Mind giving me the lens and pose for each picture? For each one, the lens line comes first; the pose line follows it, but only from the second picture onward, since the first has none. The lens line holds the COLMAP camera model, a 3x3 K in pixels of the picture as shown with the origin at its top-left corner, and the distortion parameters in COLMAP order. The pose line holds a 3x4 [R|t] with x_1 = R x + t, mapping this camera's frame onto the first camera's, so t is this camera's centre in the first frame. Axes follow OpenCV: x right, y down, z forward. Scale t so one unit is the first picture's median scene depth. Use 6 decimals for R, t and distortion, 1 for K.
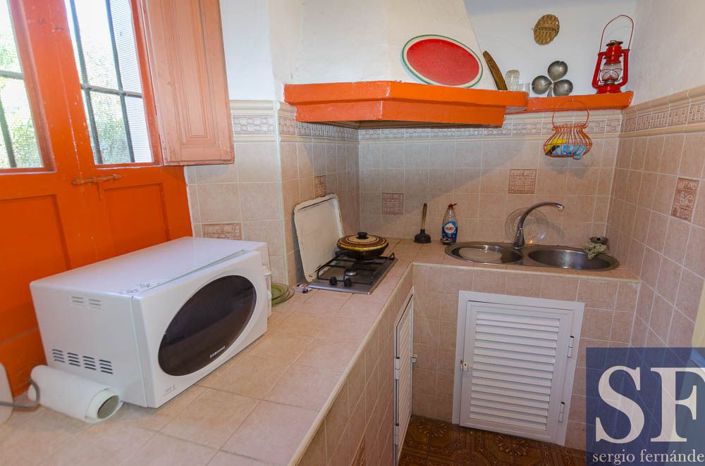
lens RADIAL K [[360.3, 0, 354.5], [0, 360.3, 236.1], [0, 0, 1]] dist [0.001889, 0.000477]
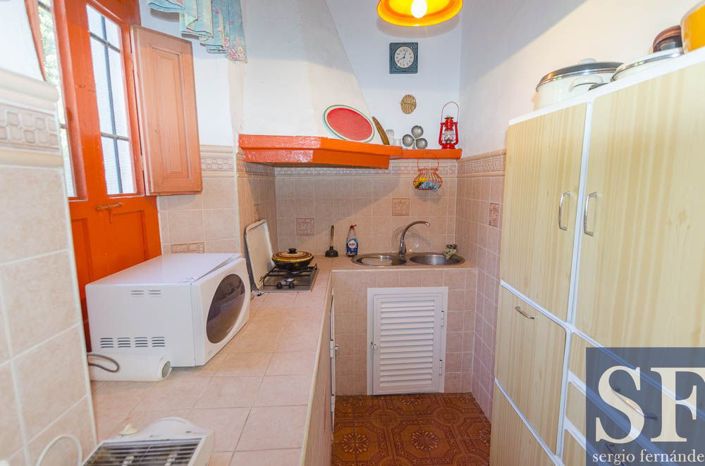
lens RADIAL K [[360.3, 0, 354.5], [0, 360.3, 236.1], [0, 0, 1]] dist [0.001889, 0.000477]
pose [[0.937531, -0.039583, 0.345642, -0.209466], [0.069162, 0.994882, -0.073664, 0.054858], [-0.340957, 0.092968, 0.935471, -0.254464]]
